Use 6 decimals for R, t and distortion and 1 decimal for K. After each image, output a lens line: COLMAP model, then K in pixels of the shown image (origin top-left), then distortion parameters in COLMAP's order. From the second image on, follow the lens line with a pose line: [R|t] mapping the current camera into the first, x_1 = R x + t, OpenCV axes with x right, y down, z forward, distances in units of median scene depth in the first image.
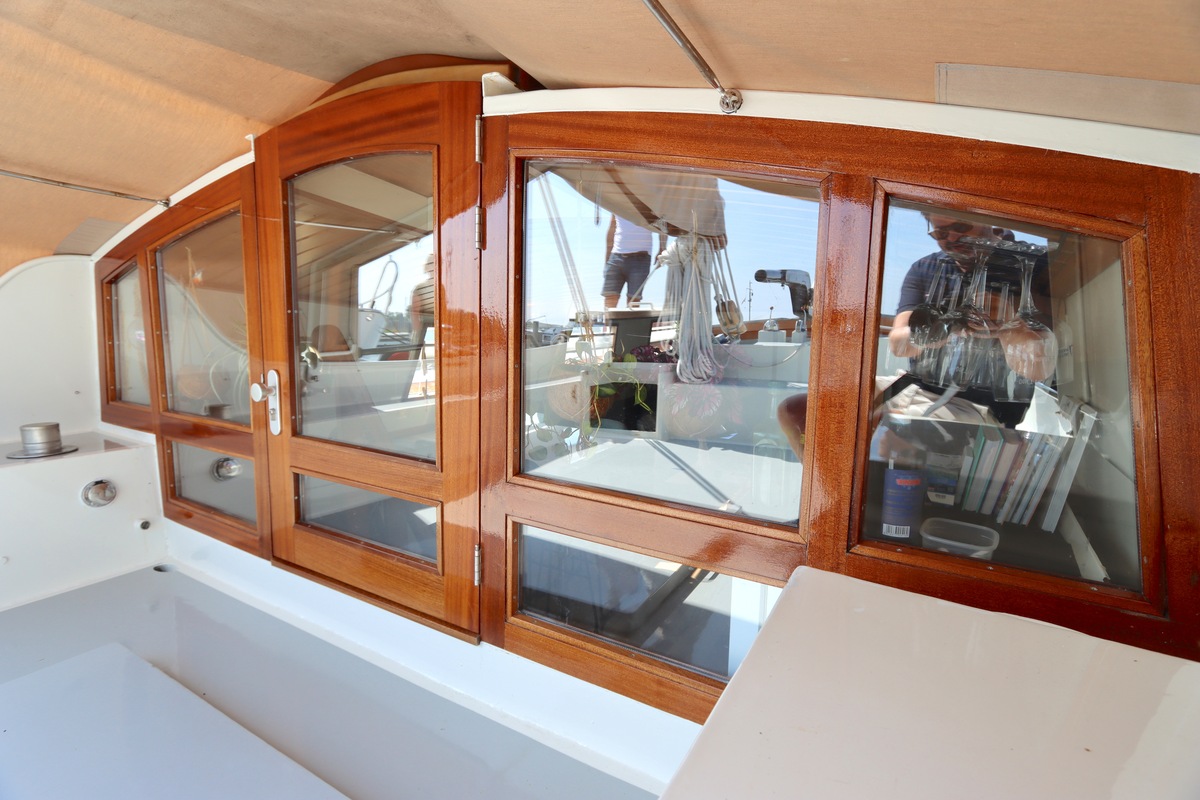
lens RADIAL K [[568.5, 0, 600.6], [0, 568.5, 397.3], [0, 0, 1]] dist [-0.024687, 0.004432]
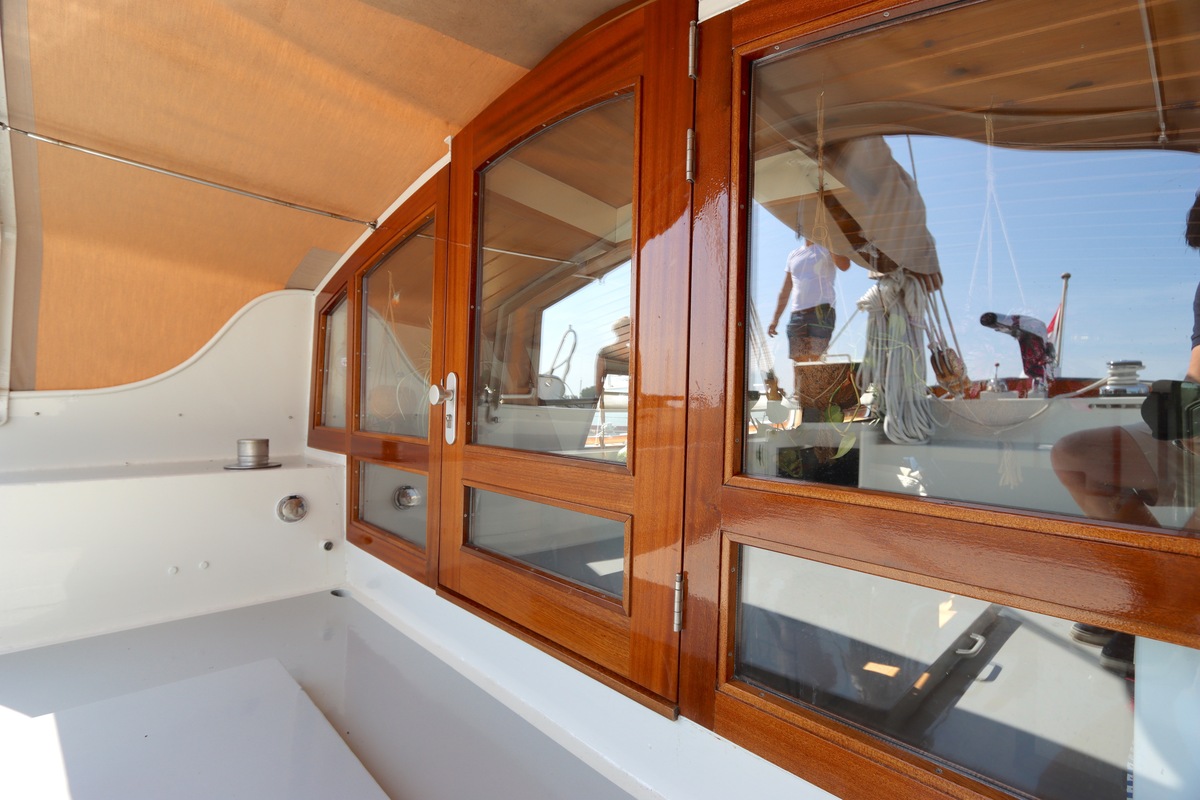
lens RADIAL K [[568.5, 0, 600.6], [0, 568.5, 397.3], [0, 0, 1]] dist [-0.024687, 0.004432]
pose [[0.957463, -0.004971, -0.288512, -0.077229], [-0.036913, 0.989527, -0.139549, 0.106872], [0.286184, 0.144263, 0.947252, 0.185731]]
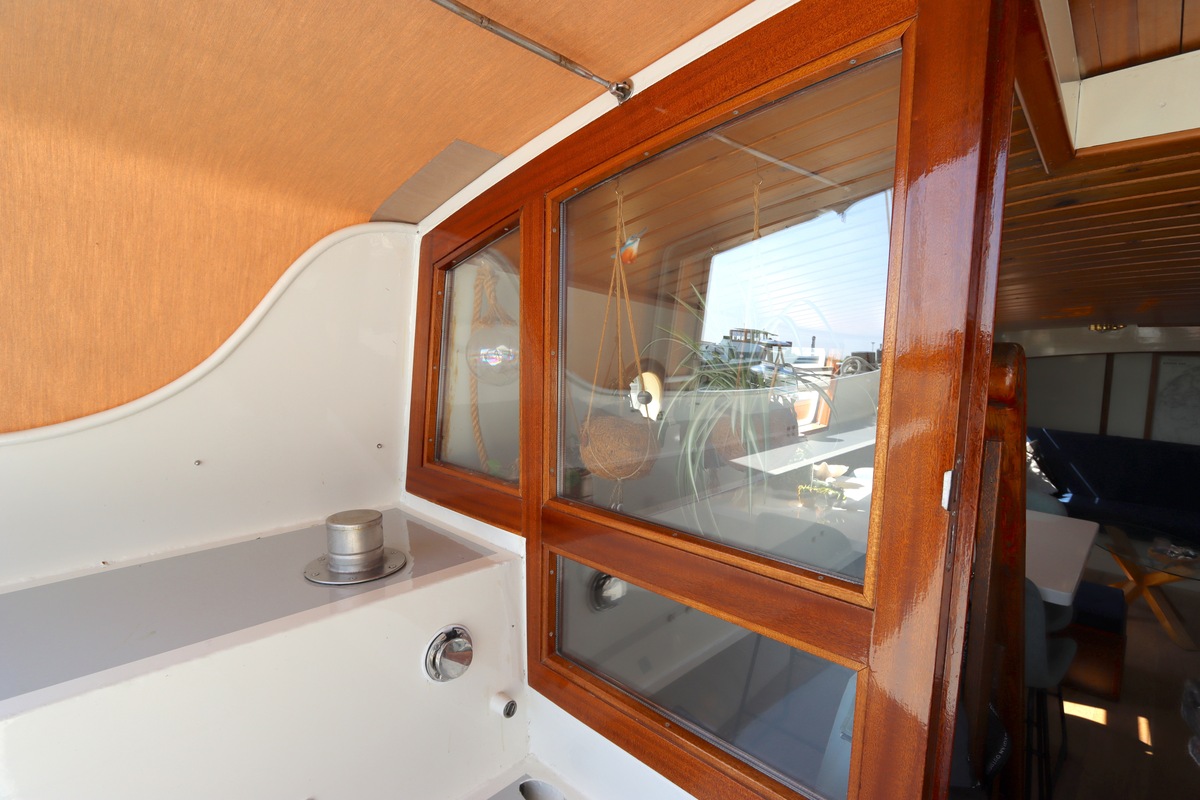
lens RADIAL K [[587.9, 0, 601.8], [0, 587.9, 396.5], [0, 0, 1]] dist [-0.023424, -0.000154]
pose [[0.973615, 0.025587, -0.226760, -0.717460], [-0.033716, 0.998918, -0.032047, -0.067205], [0.225694, 0.038846, 0.973423, 0.544964]]
